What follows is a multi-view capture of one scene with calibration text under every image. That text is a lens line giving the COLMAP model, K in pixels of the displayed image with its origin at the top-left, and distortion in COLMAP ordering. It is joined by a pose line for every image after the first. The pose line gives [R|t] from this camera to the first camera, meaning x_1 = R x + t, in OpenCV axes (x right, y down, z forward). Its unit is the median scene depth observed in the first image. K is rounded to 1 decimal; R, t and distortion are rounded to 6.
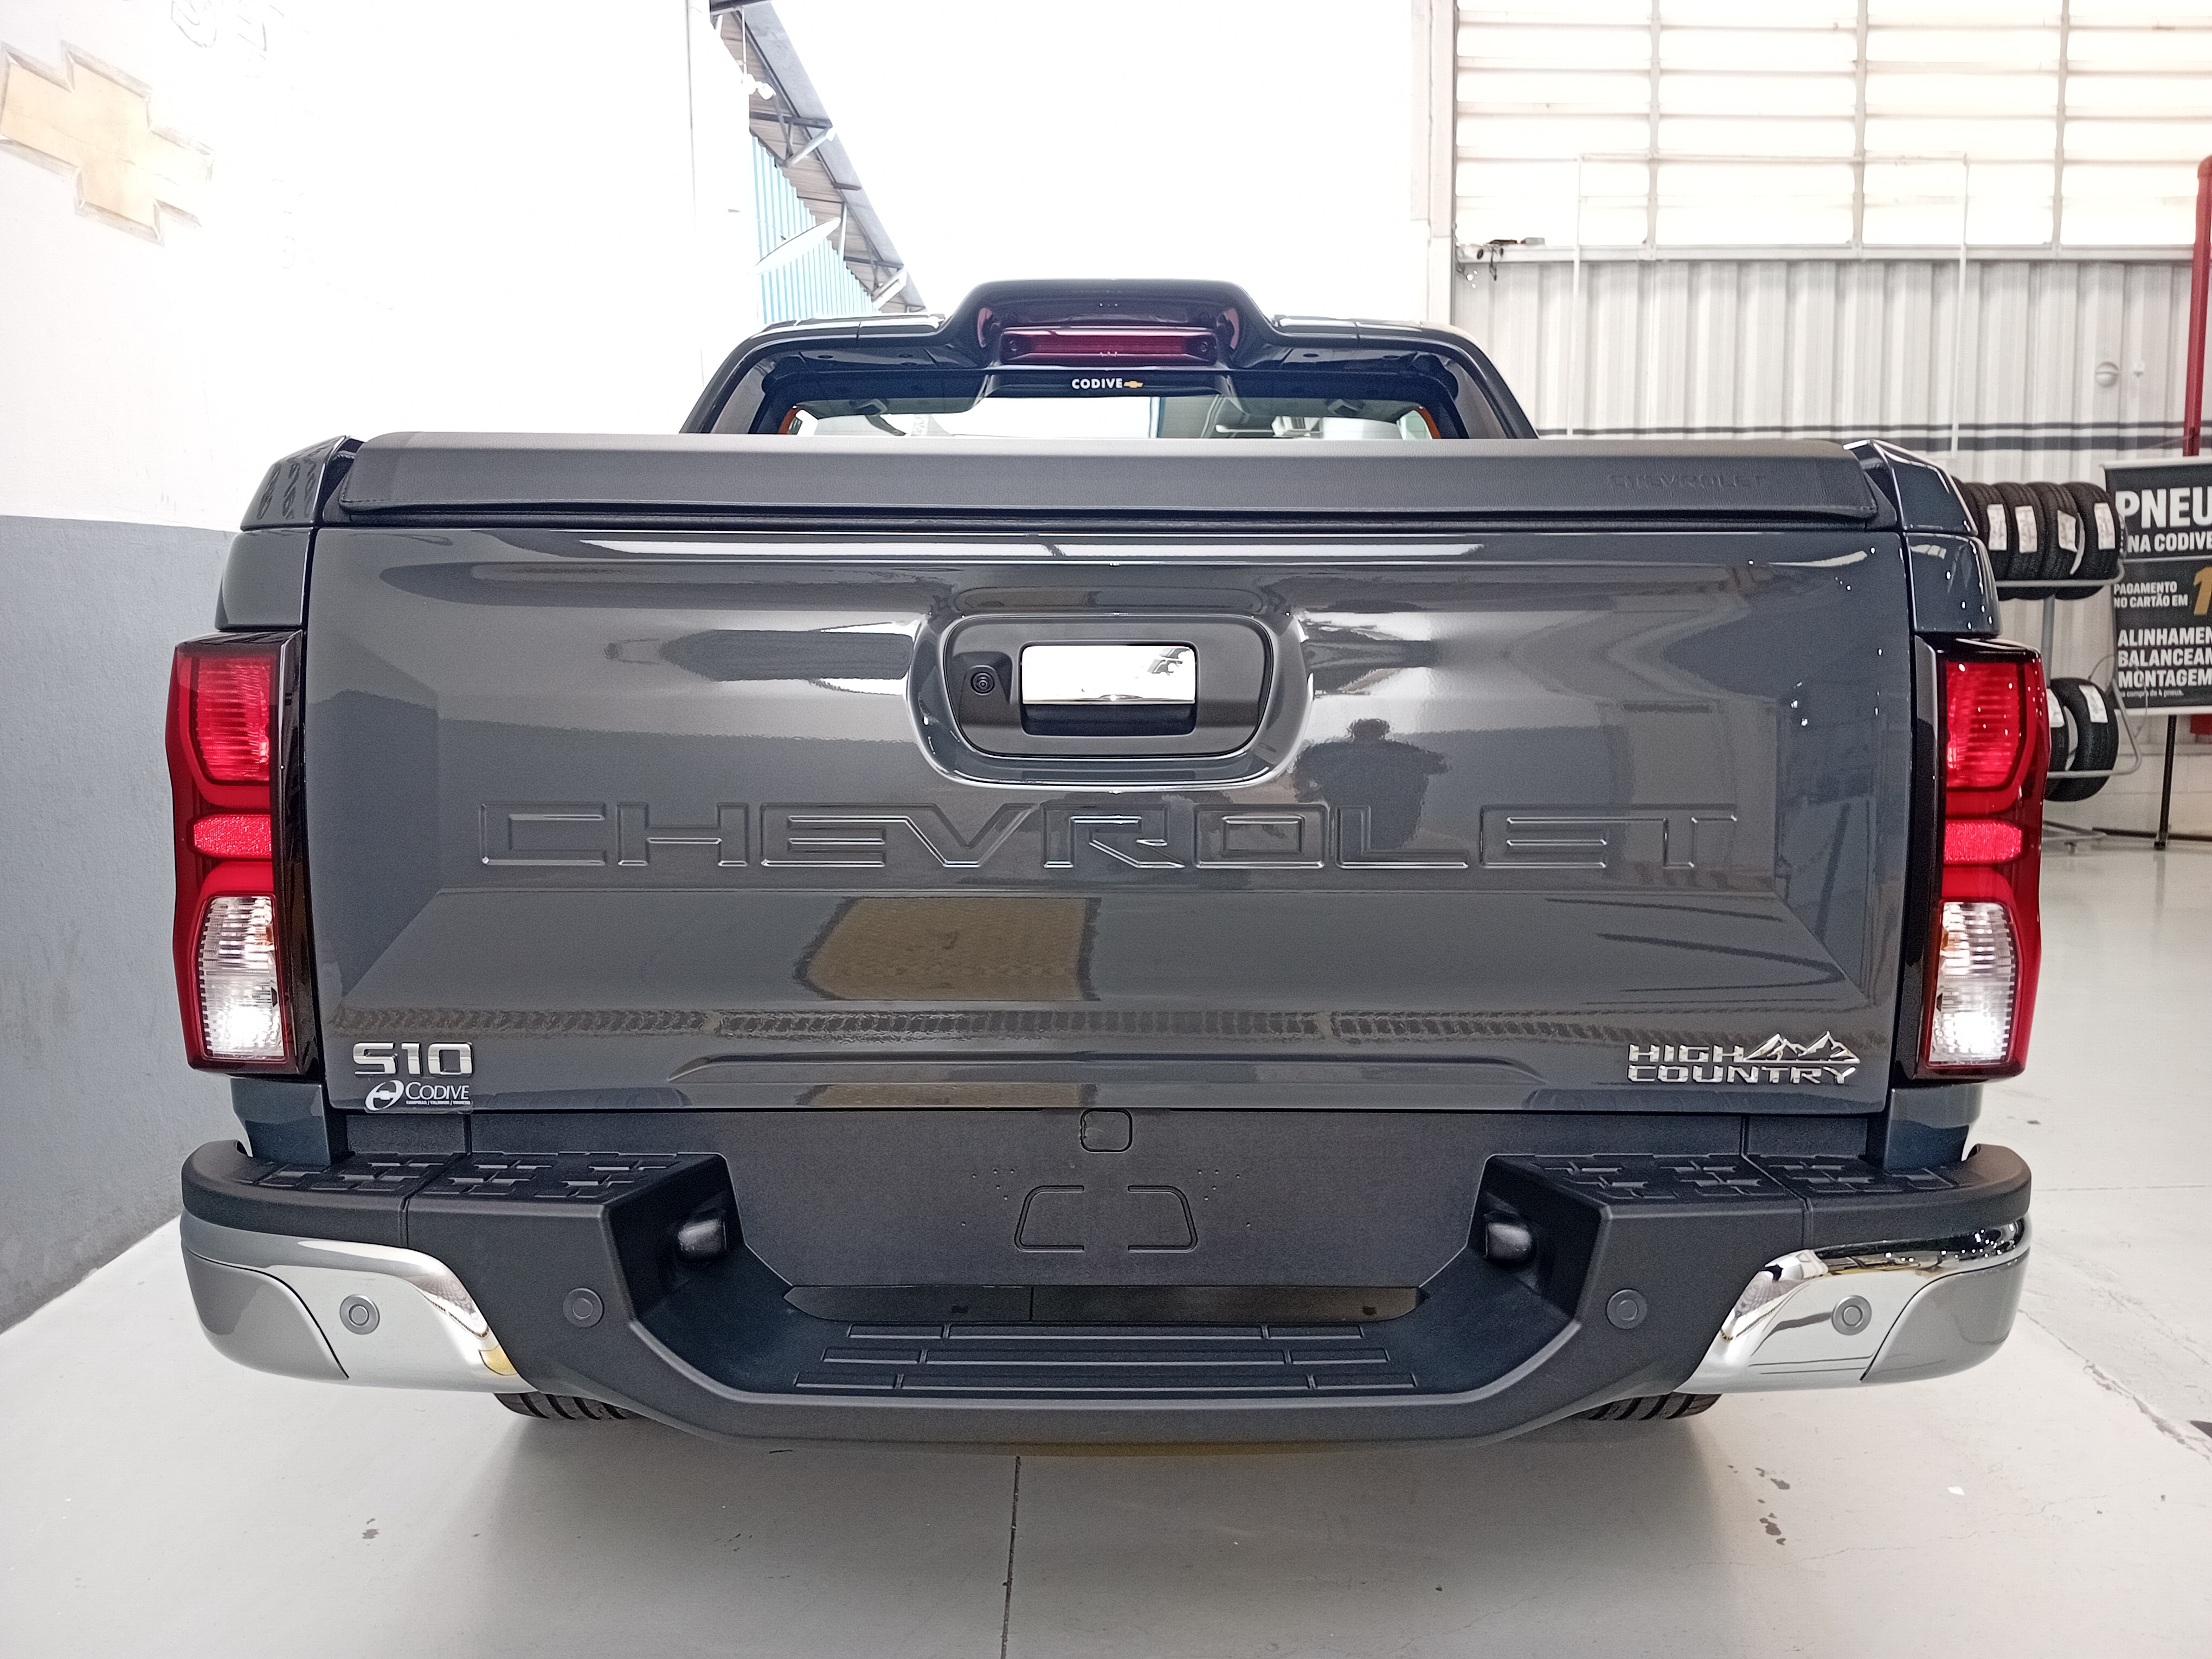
lens RADIAL K [[1719.9, 0, 994.2], [0, 1719.9, 826.0], [0, 0, 1]] dist [0.007003, -0.034272]
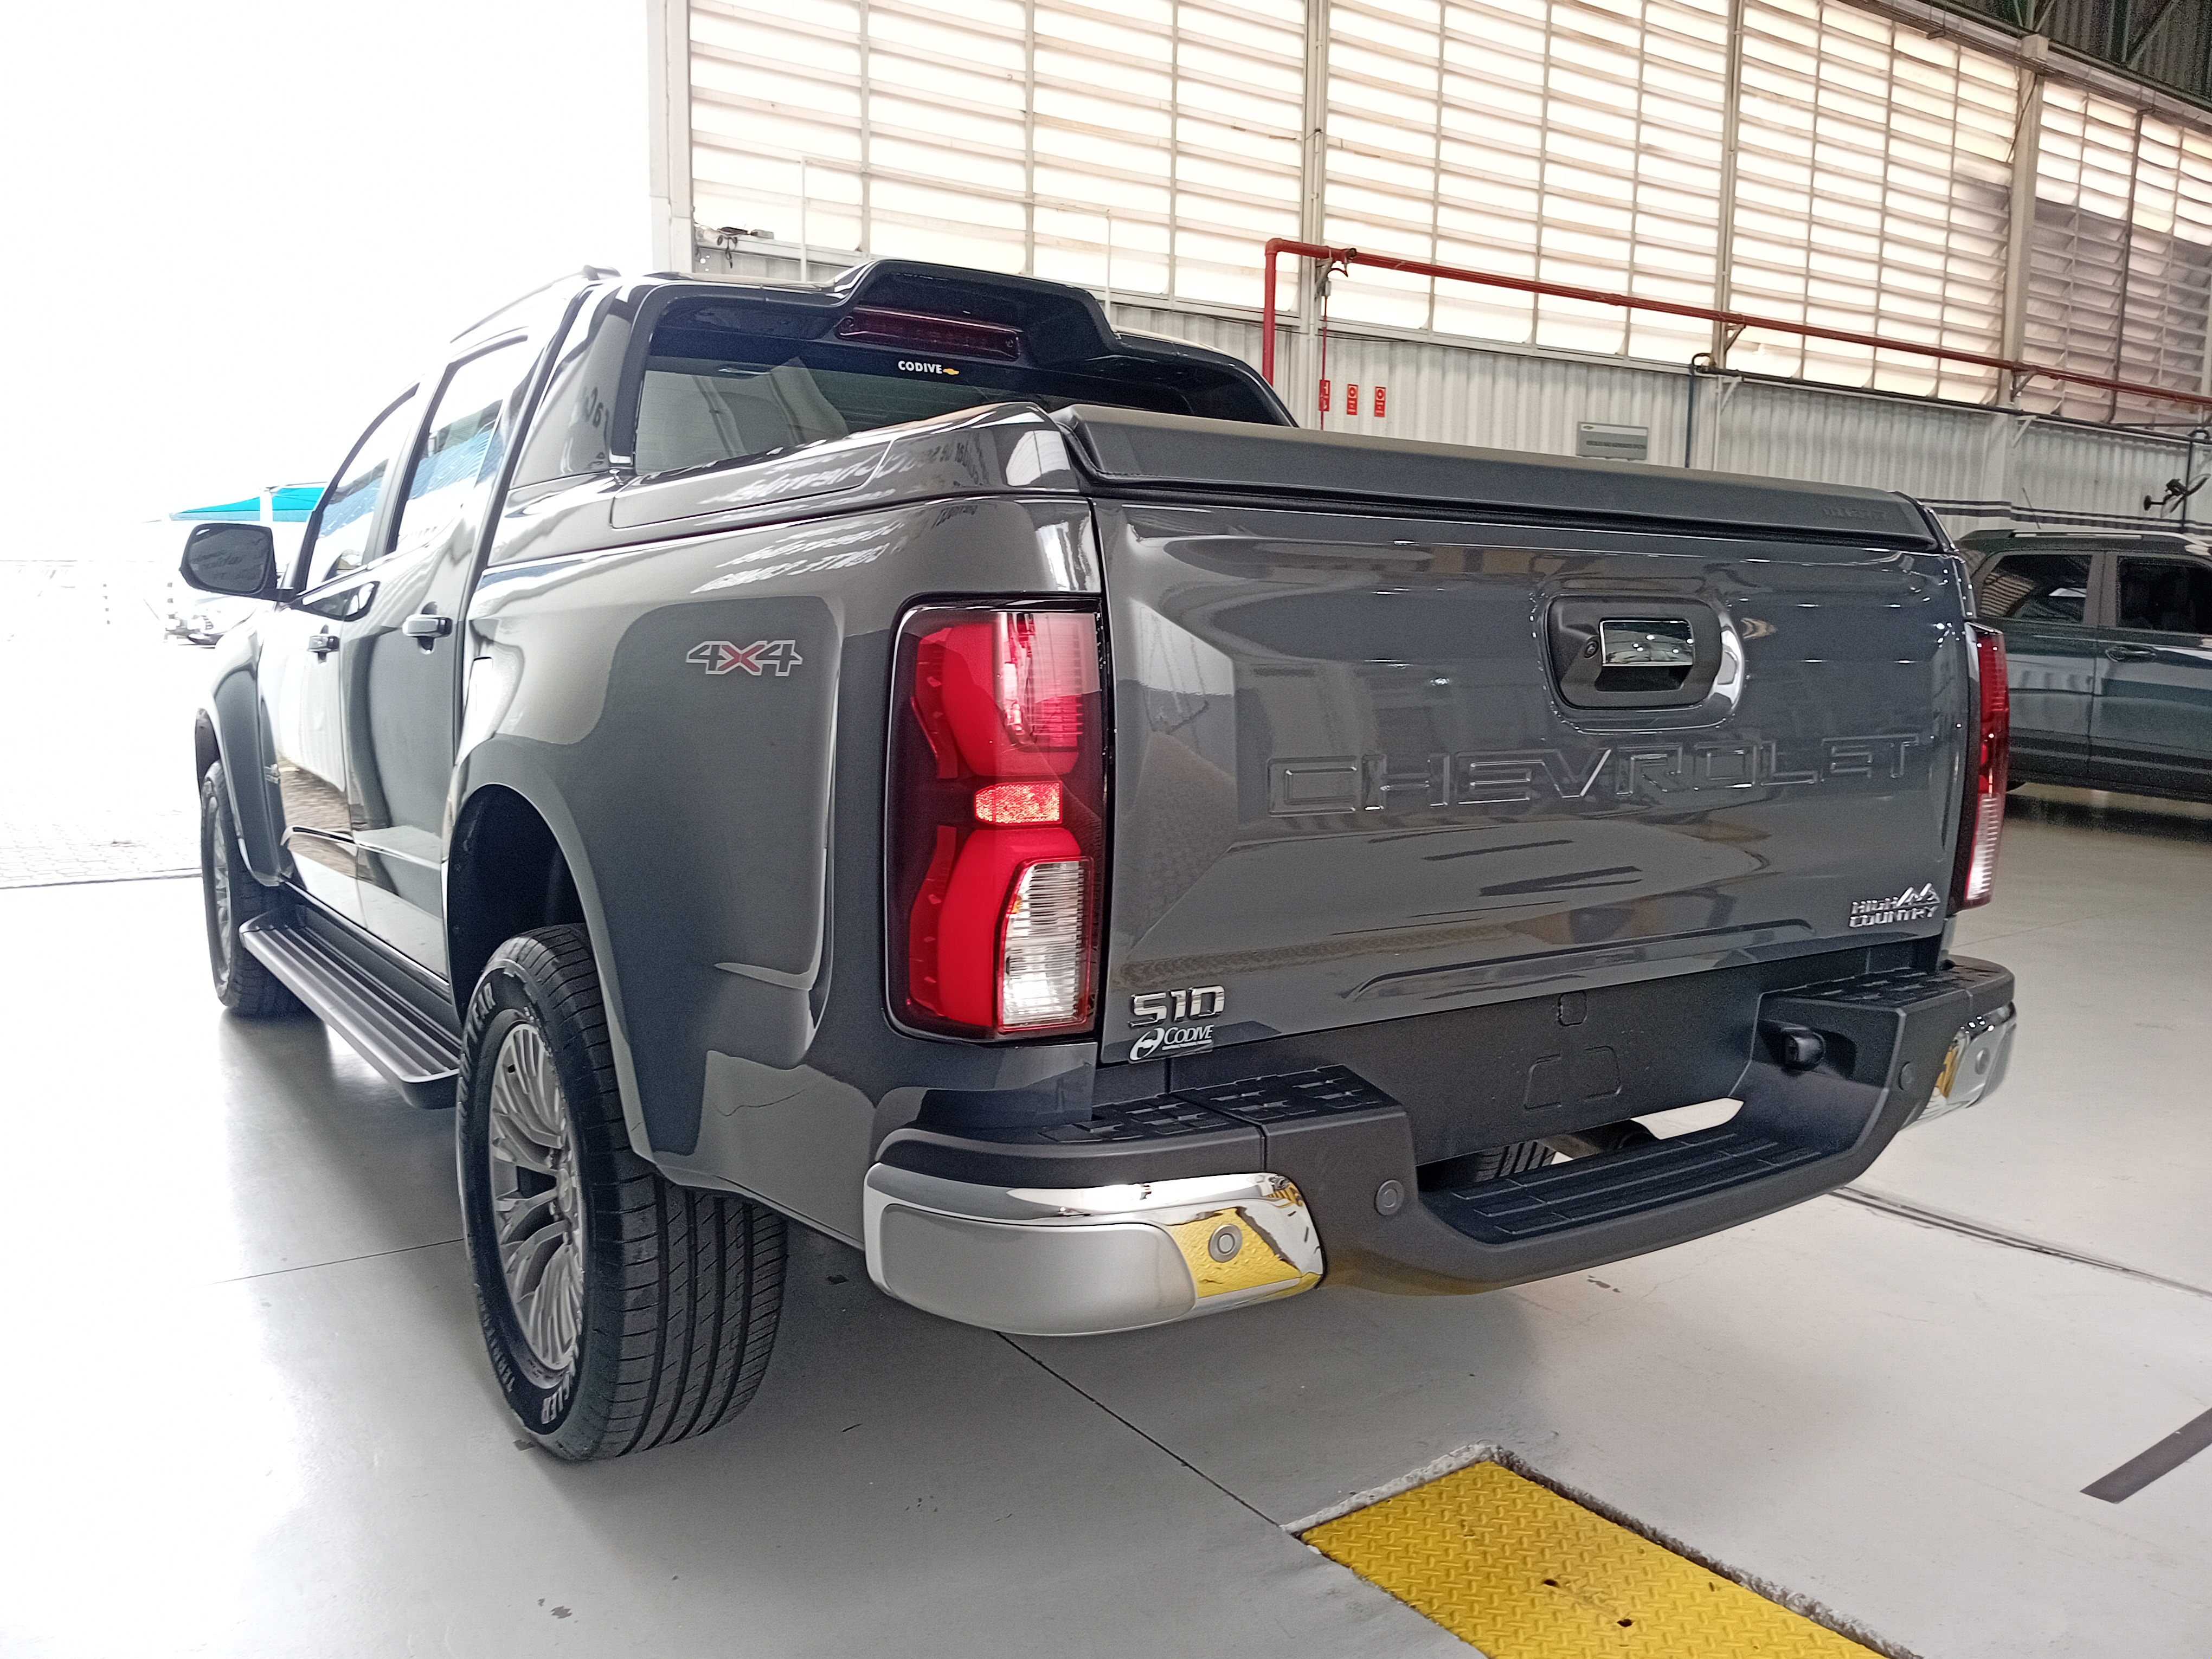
lens RADIAL K [[1706.1, 0, 1094.8], [0, 1706.1, 831.5], [0, 0, 1]] dist [0.094549, -0.178131]
pose [[0.828713, -0.056358, 0.556828, -0.956236], [0.047108, 0.998410, 0.030941, -0.007325], [-0.557687, 0.000590, 0.830051, 0.148961]]
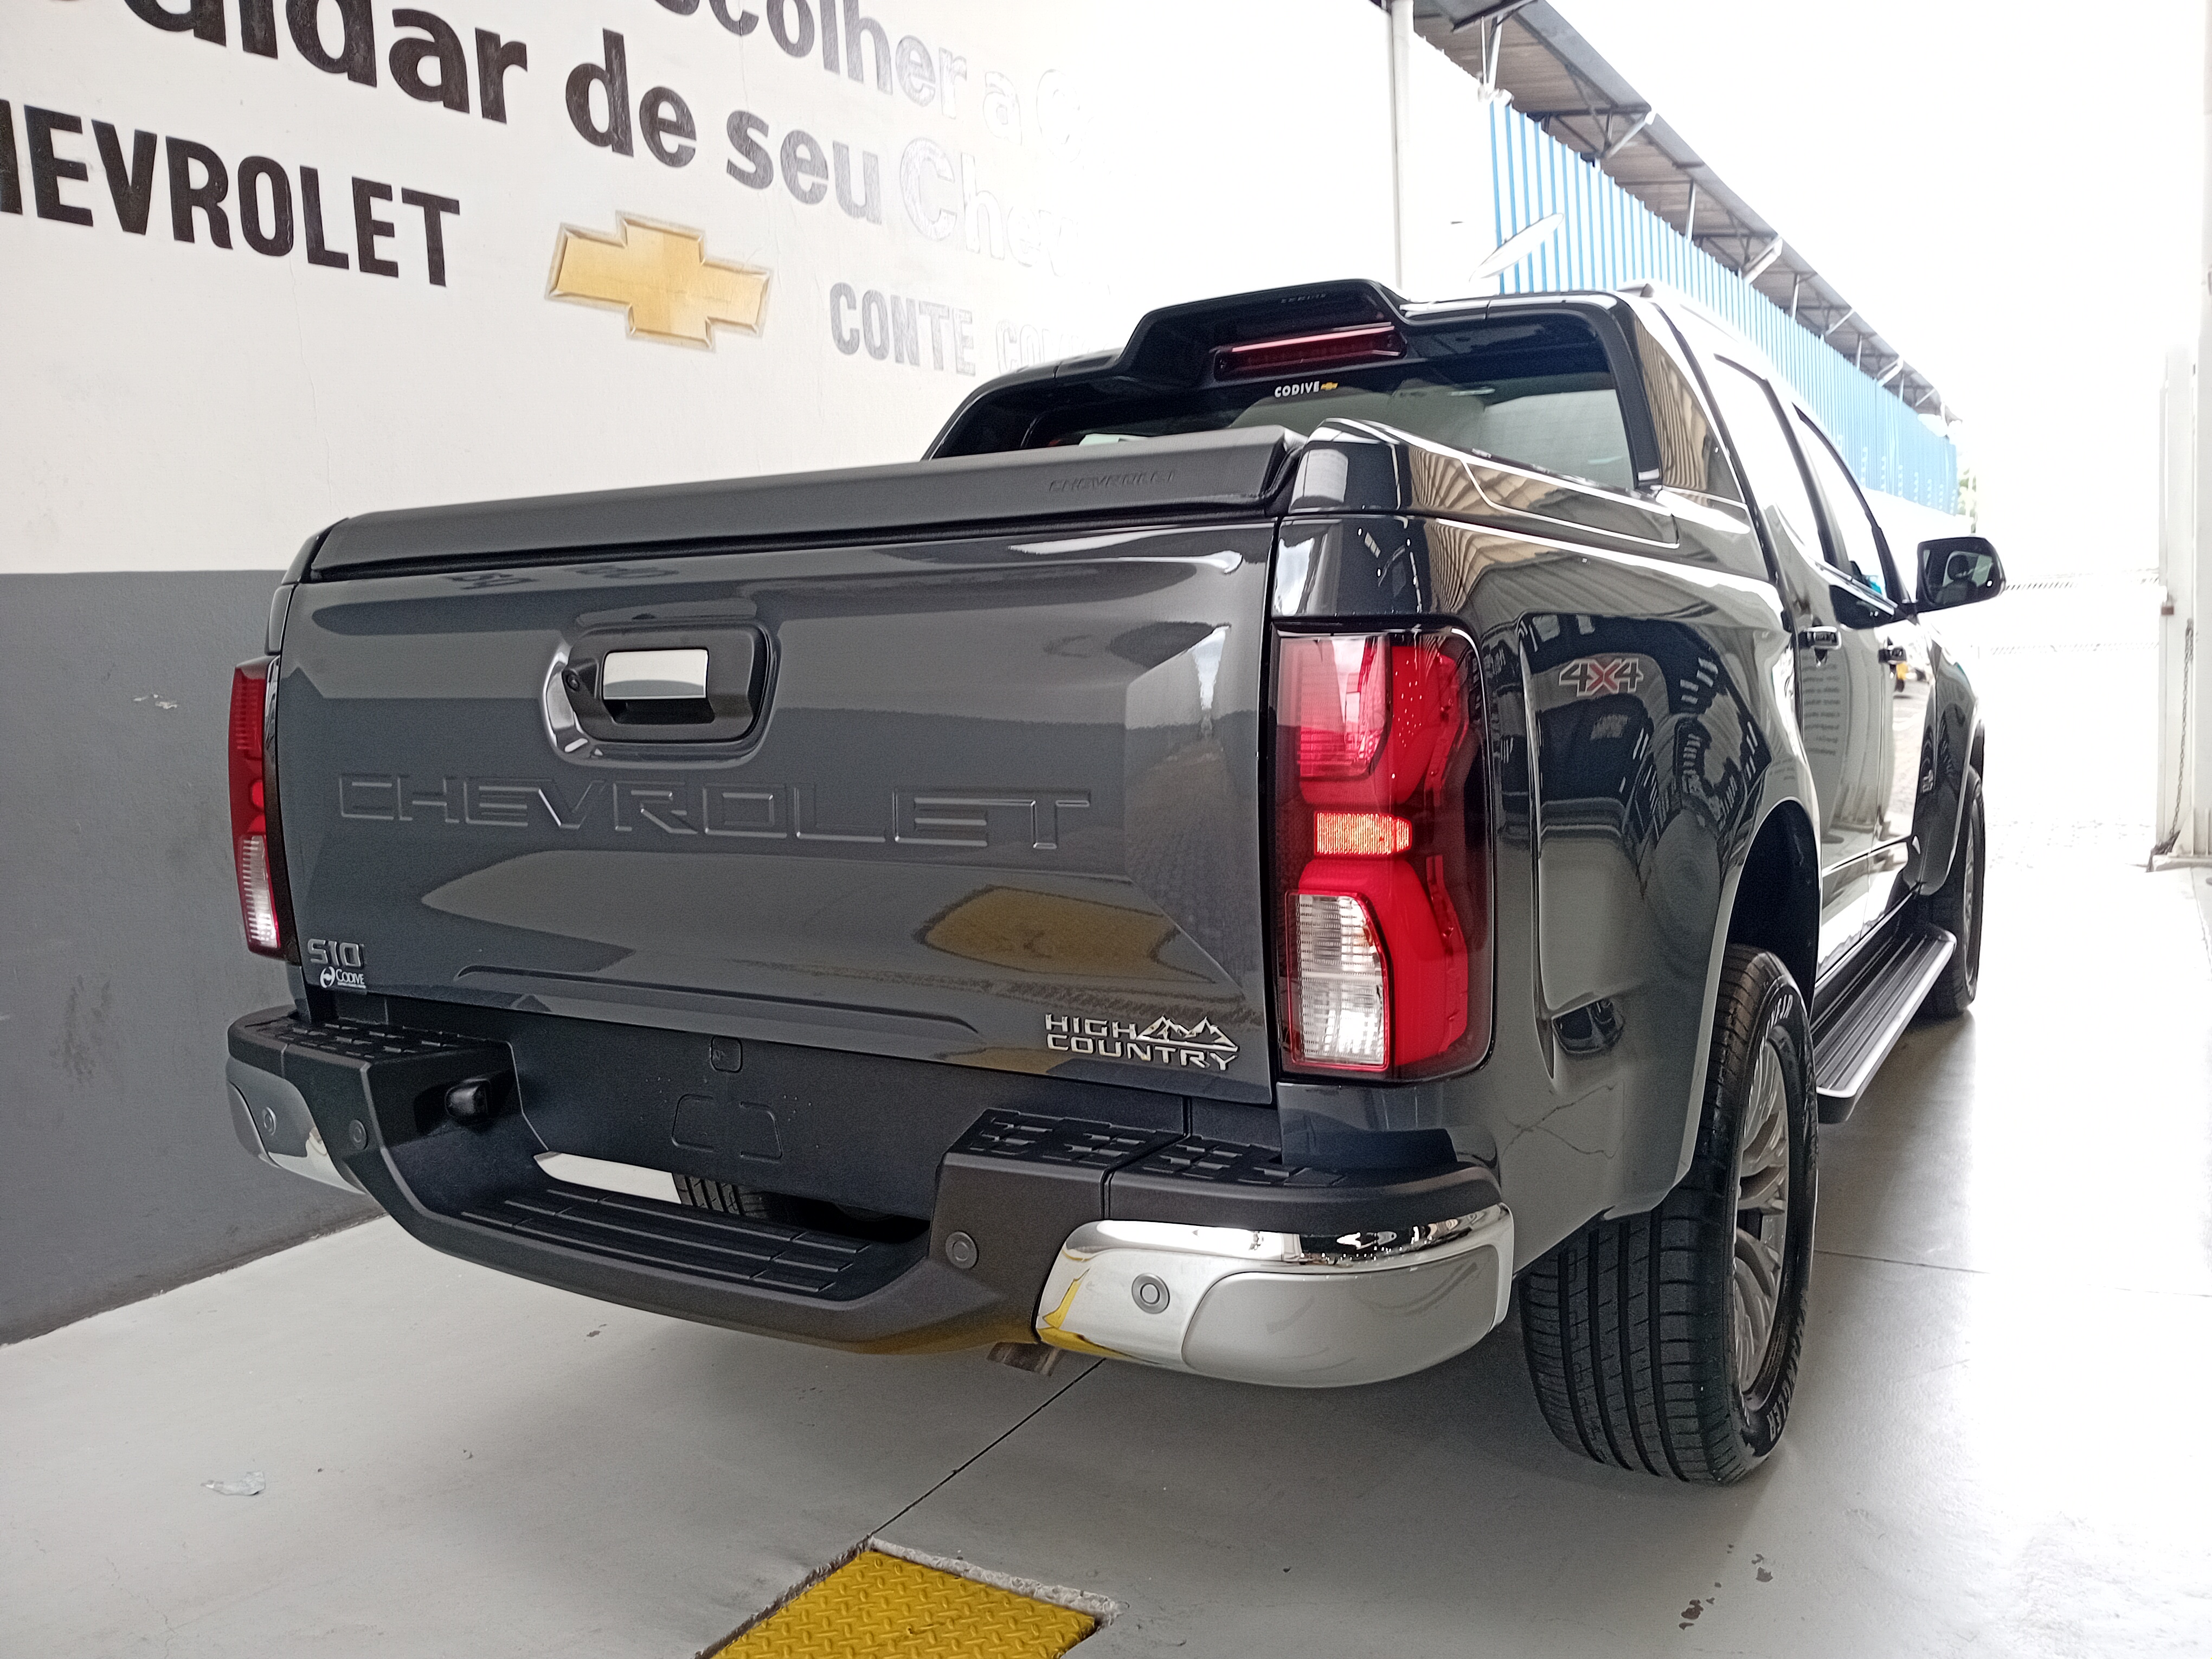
lens RADIAL K [[1718.7, 0, 1144.0], [0, 1718.7, 833.1], [0, 0, 1]] dist [-0.009926, -0.006260]
pose [[0.859097, 0.028386, -0.511024, 0.957836], [-0.026476, 0.999589, 0.011014, 0.002465], [0.511127, 0.004068, 0.859496, 0.118386]]
